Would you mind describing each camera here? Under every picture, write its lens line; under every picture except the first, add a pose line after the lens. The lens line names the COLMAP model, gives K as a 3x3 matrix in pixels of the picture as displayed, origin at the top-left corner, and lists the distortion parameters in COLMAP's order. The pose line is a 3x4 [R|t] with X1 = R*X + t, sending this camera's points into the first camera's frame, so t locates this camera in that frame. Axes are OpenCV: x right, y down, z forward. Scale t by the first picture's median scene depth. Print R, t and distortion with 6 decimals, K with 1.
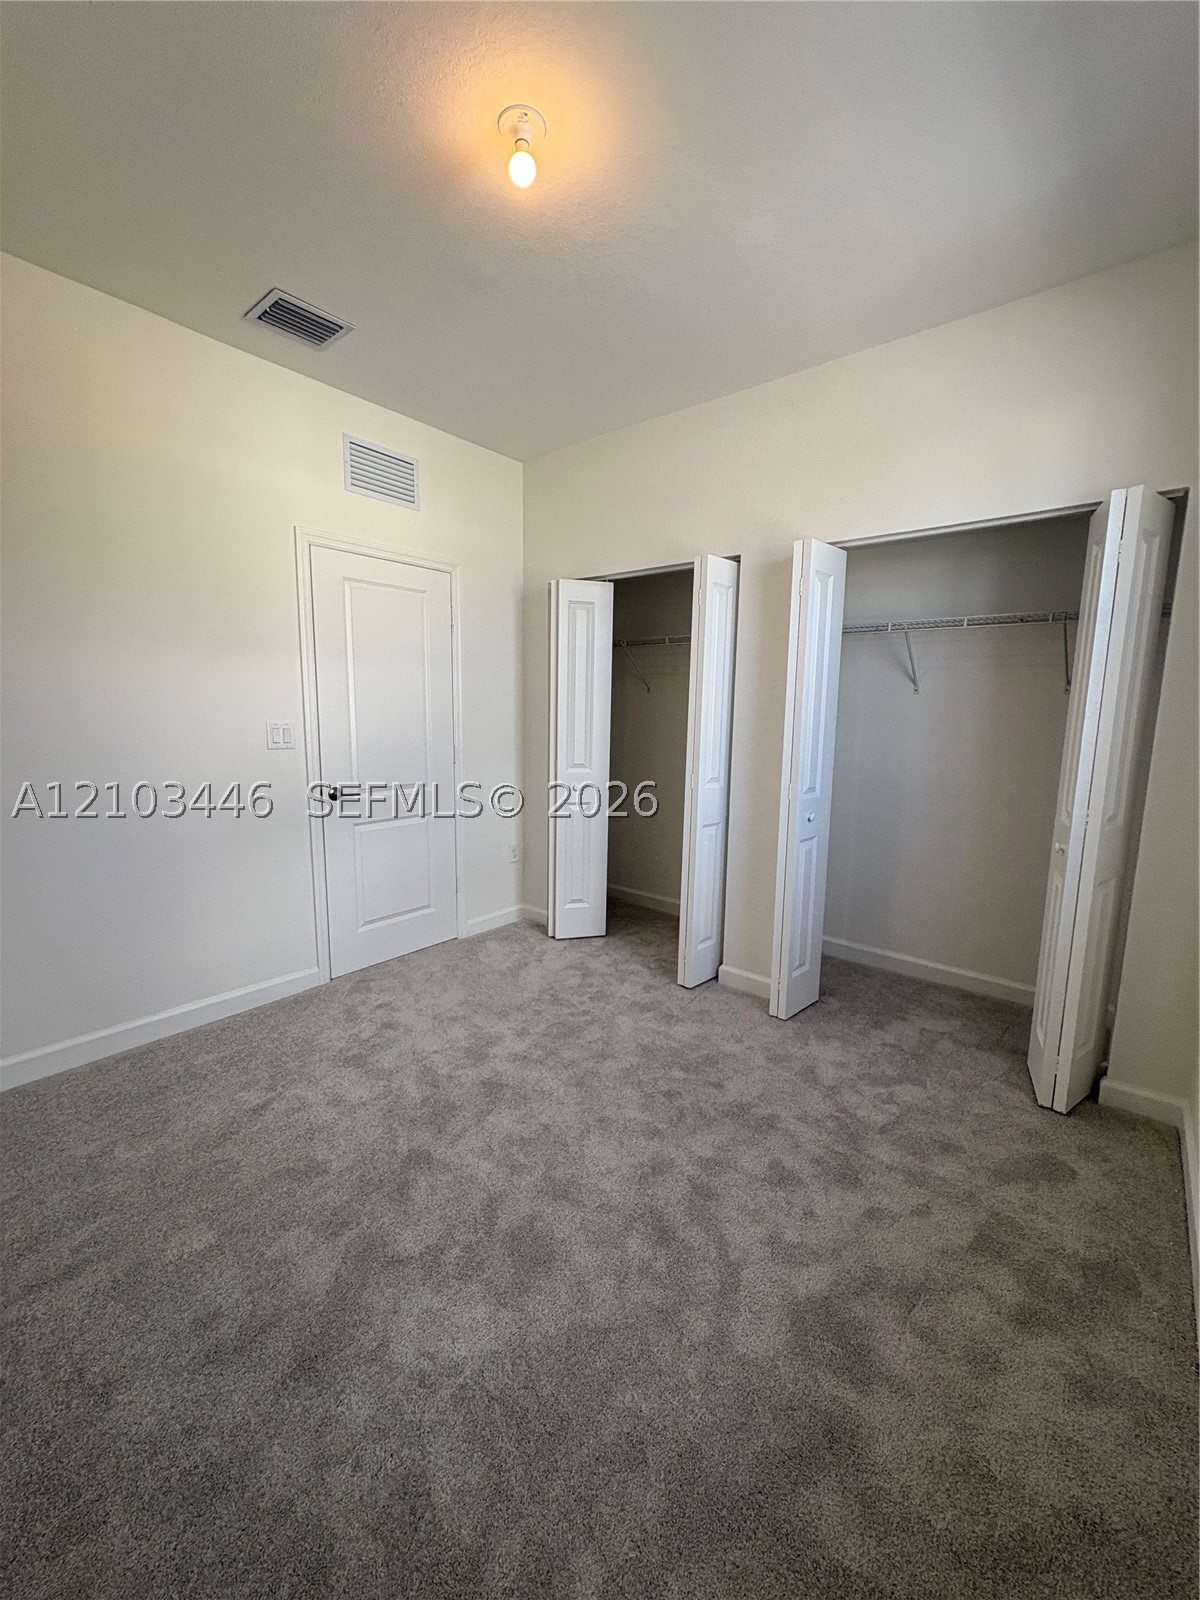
lens RADIAL K [[639.1, 0, 600.2], [0, 639.1, 800.4], [0, 0, 1]] dist [0.001197, -0.000184]
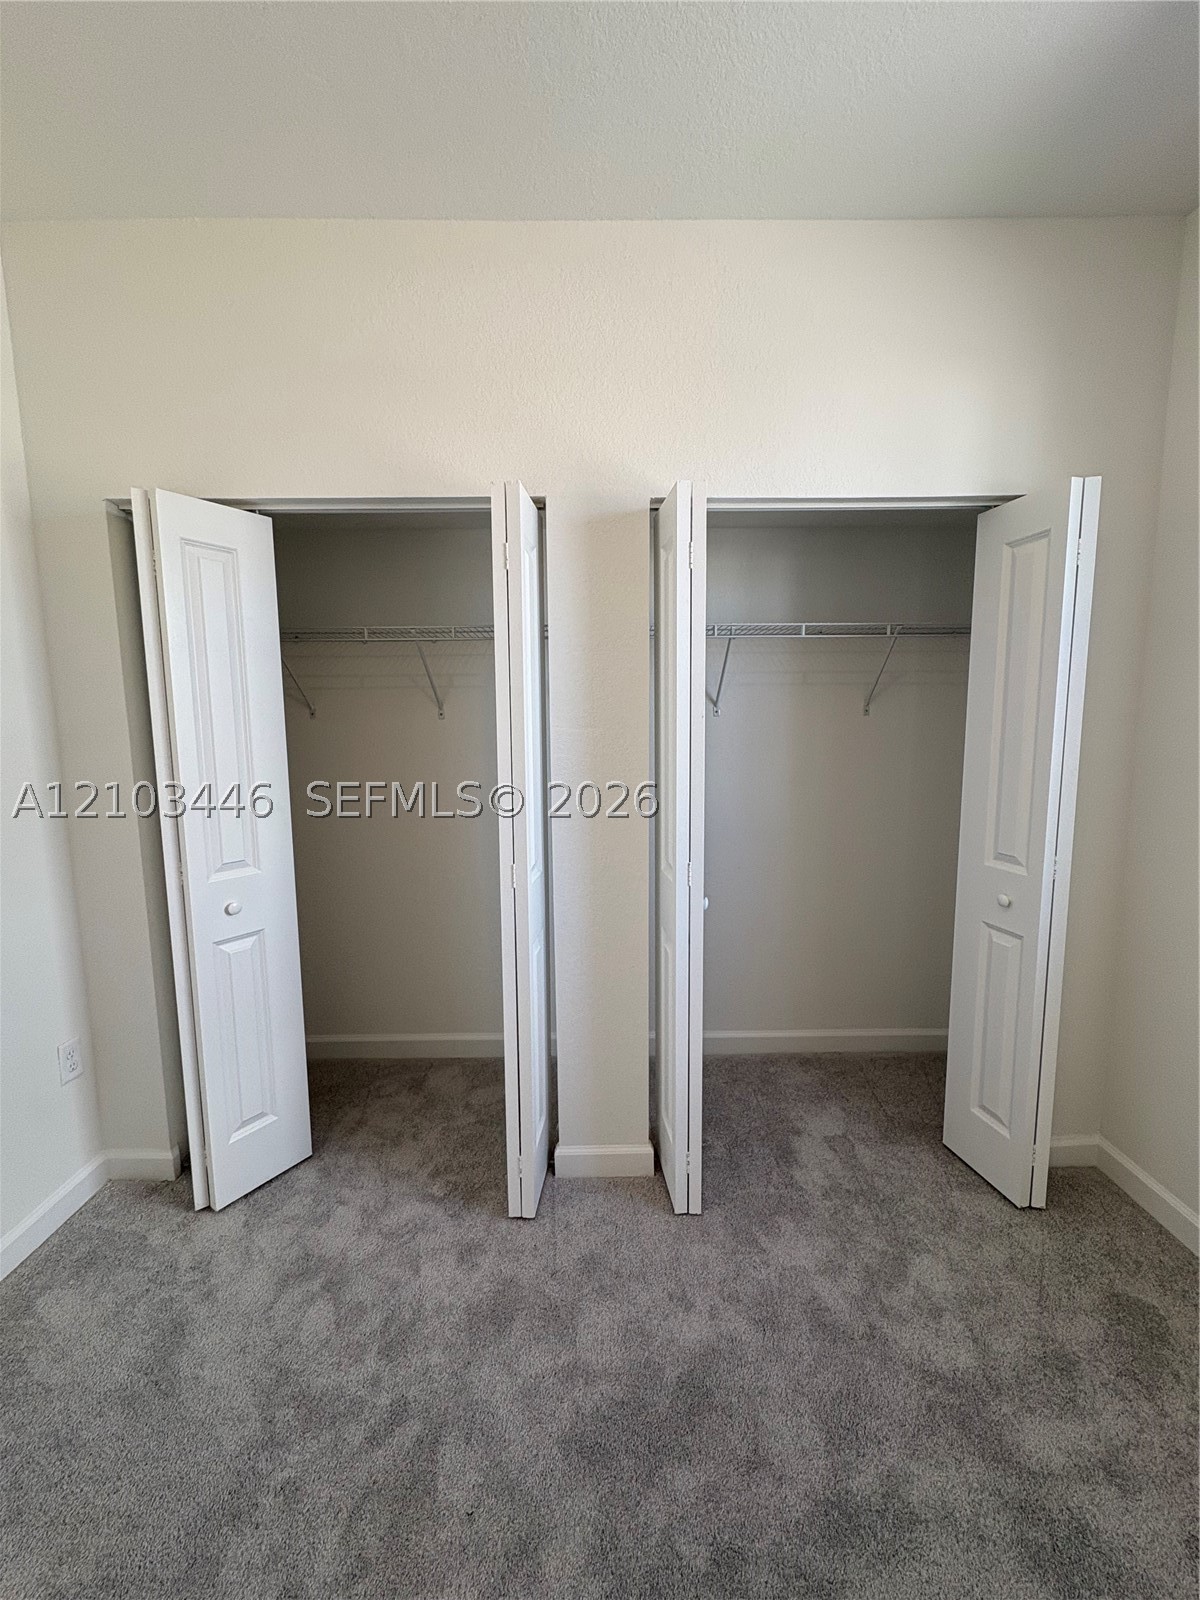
lens RADIAL K [[639.1, 0, 602.7], [0, 639.1, 799.4], [0, 0, 1]] dist [0.001197, -0.000184]
pose [[0.764531, -0.102158, 0.636440, -0.142959], [0.115506, 0.993092, 0.020654, -0.092838], [-0.634154, 0.057722, 0.771049, 0.458888]]
